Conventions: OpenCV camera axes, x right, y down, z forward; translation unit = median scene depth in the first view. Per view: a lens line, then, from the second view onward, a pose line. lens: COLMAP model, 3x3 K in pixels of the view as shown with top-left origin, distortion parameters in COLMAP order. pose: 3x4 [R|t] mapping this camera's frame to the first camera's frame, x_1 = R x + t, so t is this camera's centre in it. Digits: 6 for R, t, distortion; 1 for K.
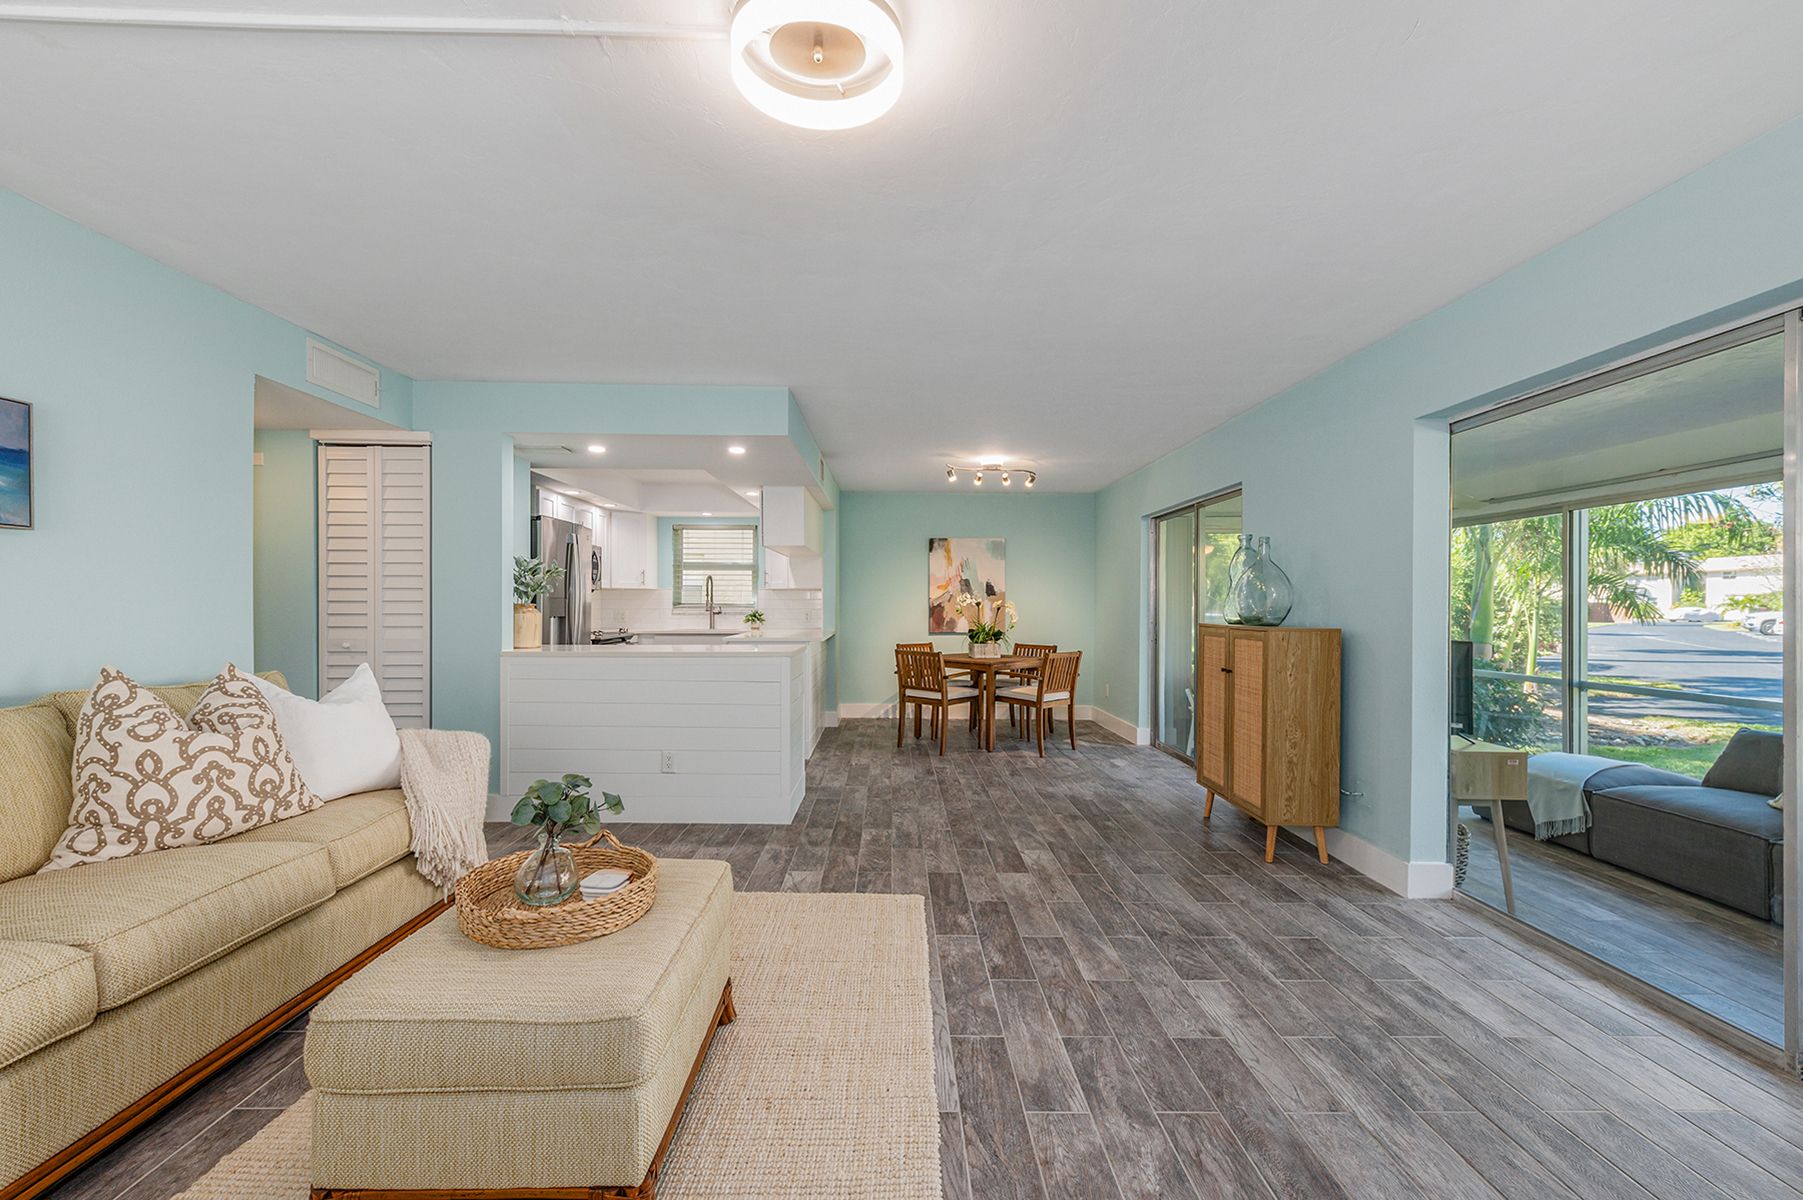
lens RADIAL K [[716.6, 0, 897.3], [0, 716.6, 609.1], [0, 0, 1]] dist [0.019794, -0.007618]
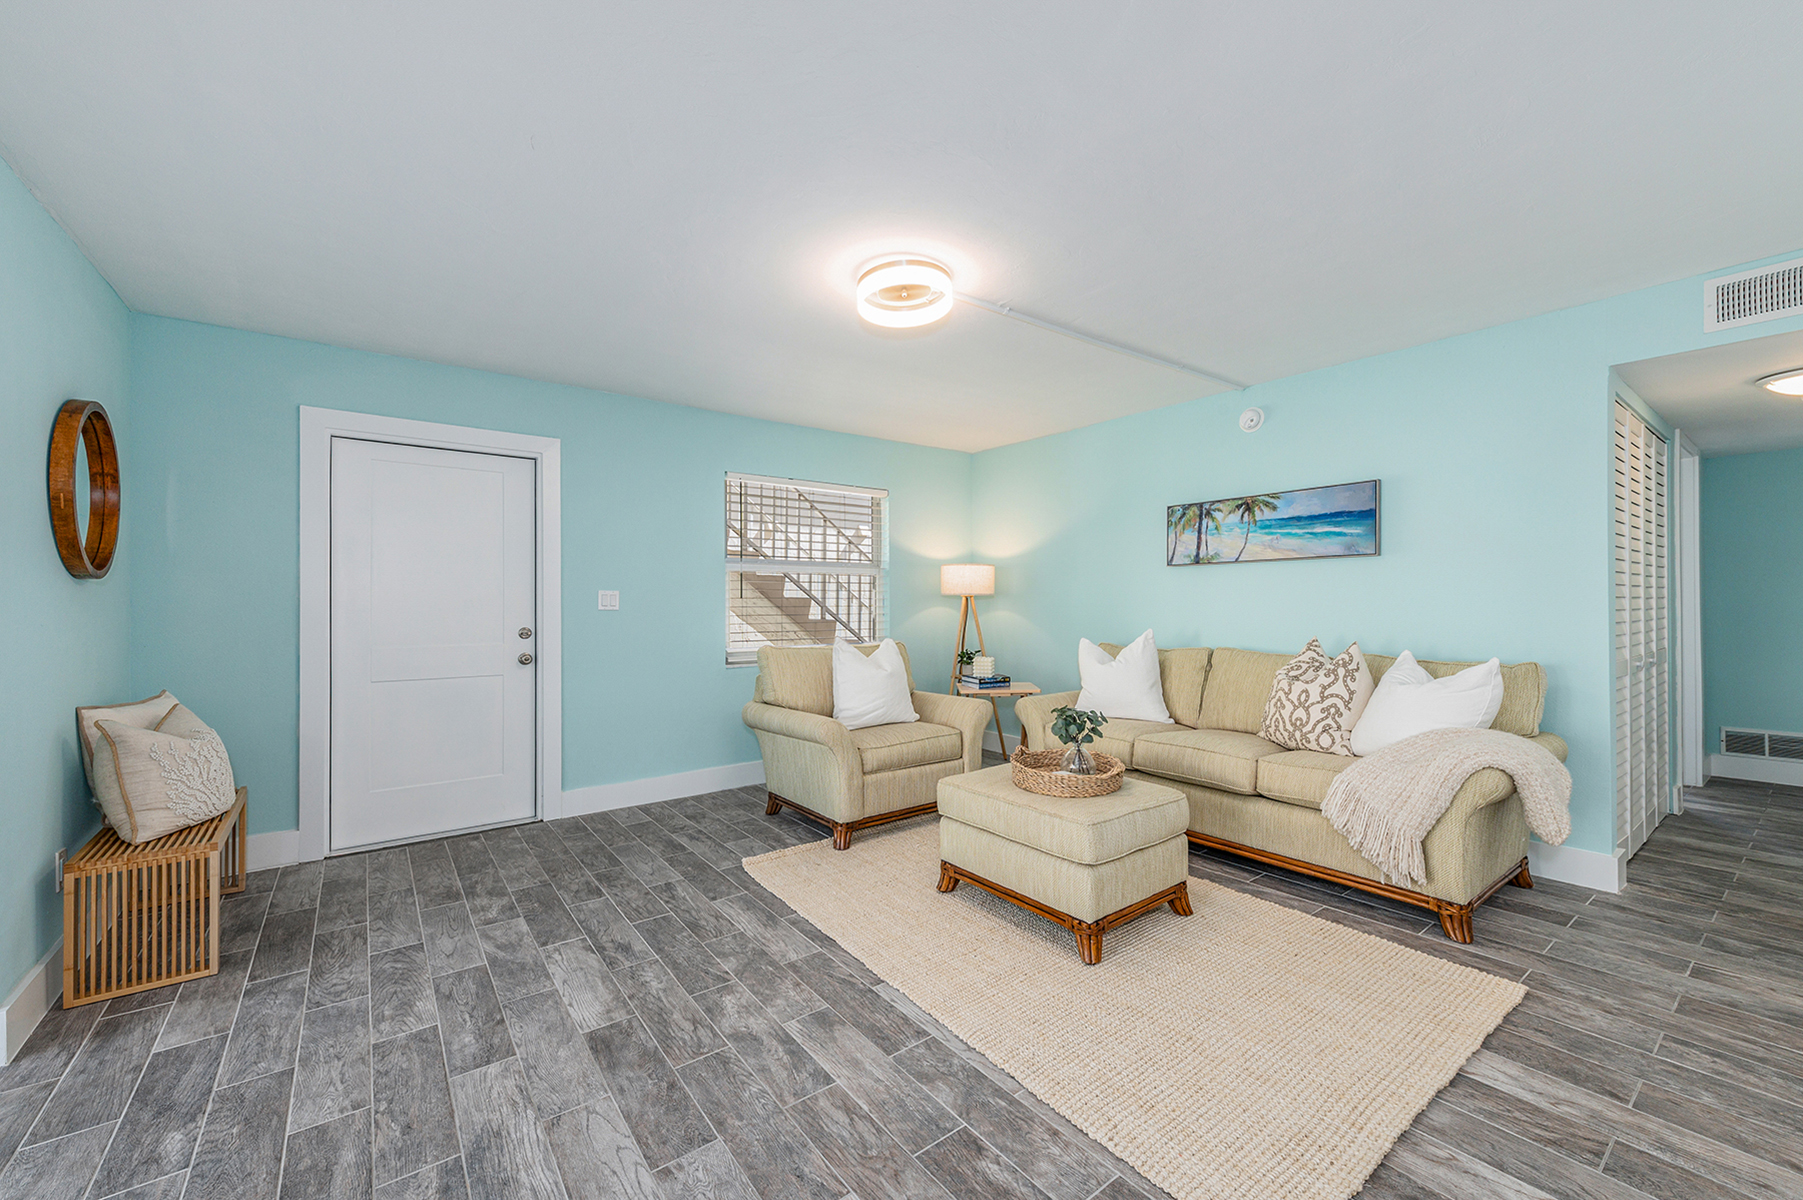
lens RADIAL K [[710.8, 0, 896.9], [0, 710.8, 602.8], [0, 0, 1]] dist [0.014214, -0.004243]
pose [[-0.806148, -0.001588, -0.591712, 0.461621], [-0.002063, 0.999998, 0.000128, 0.000291], [0.591711, 0.001324, -0.806149, 1.173037]]
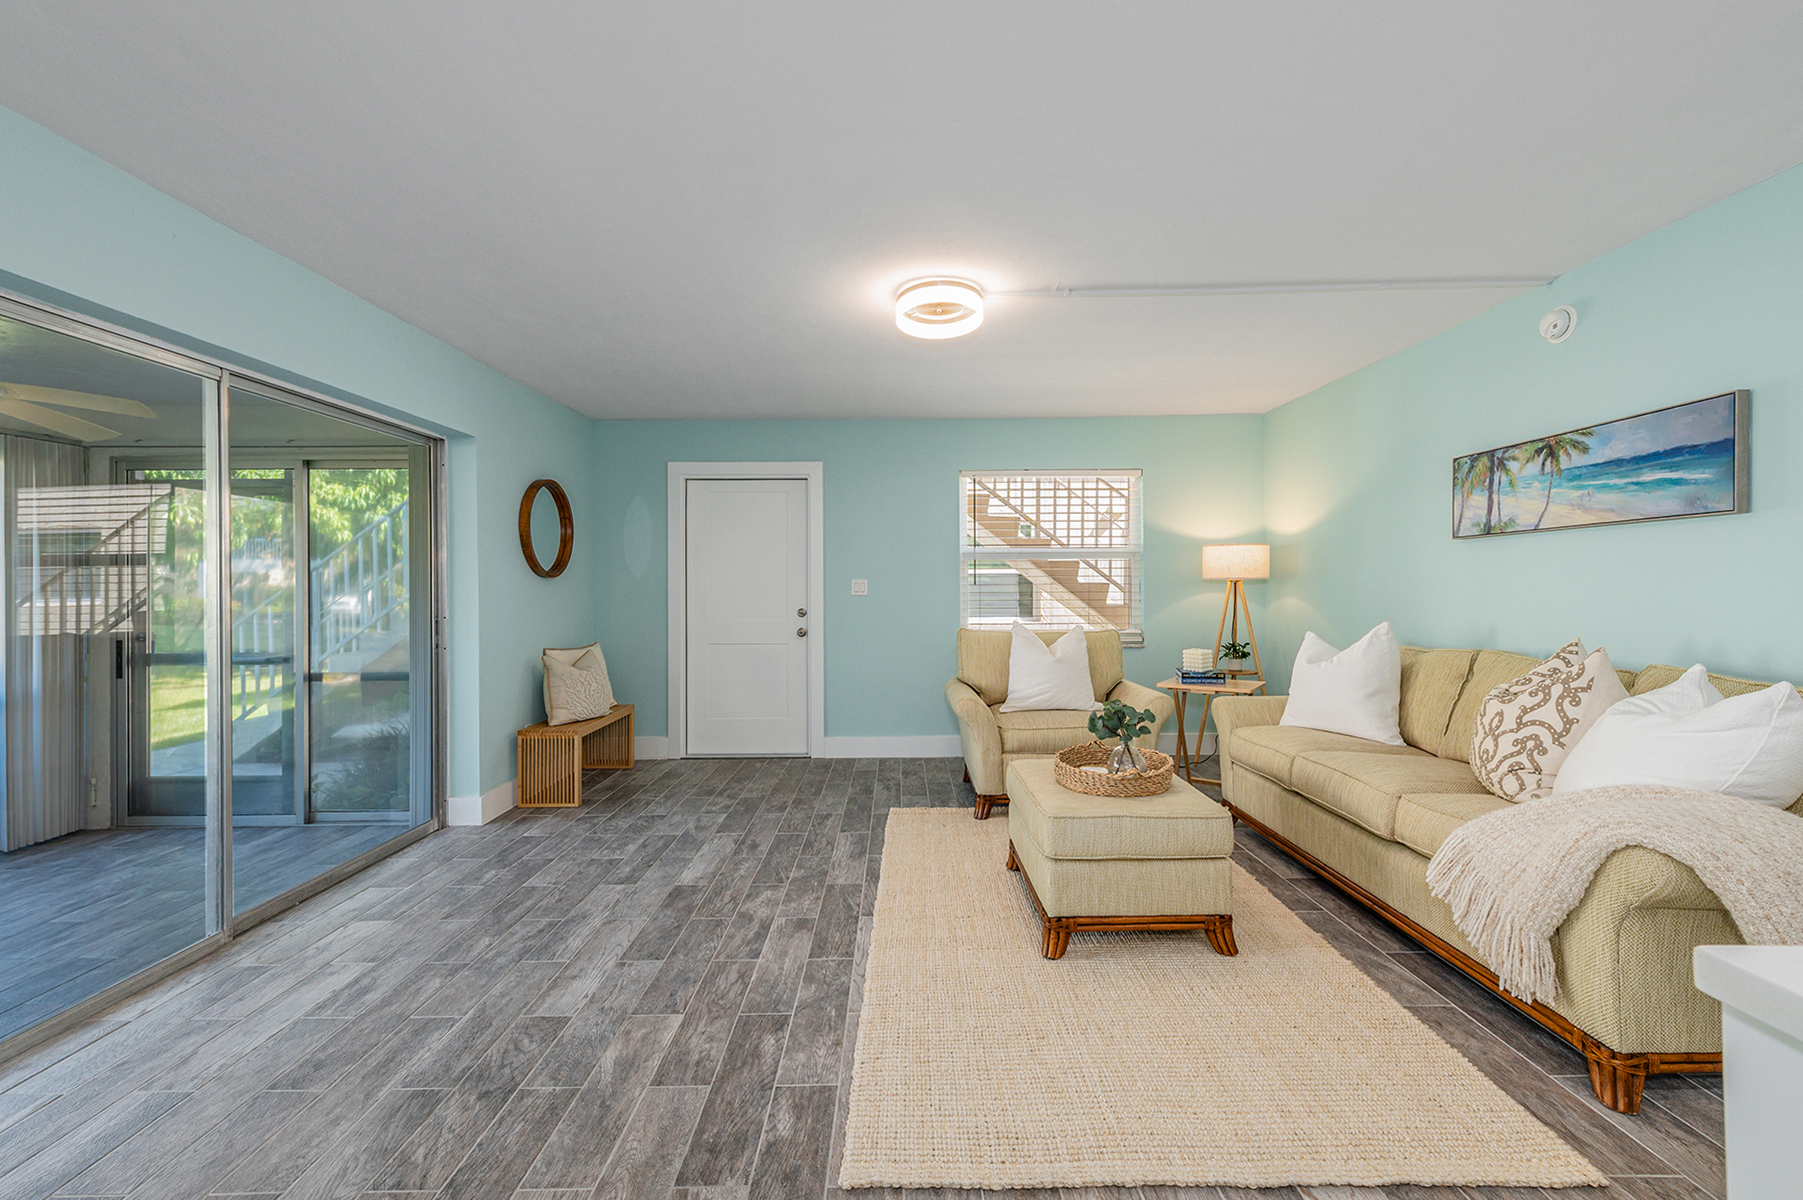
lens RADIAL K [[723.7, 0, 897.2], [0, 723.7, 588.1], [0, 0, 1]] dist [0.020654, -0.008192]
pose [[-0.999891, 0.002663, 0.014502, -0.010294], [0.002703, 0.999992, 0.002795, -0.006129], [-0.014495, 0.002834, -0.999891, 1.449411]]
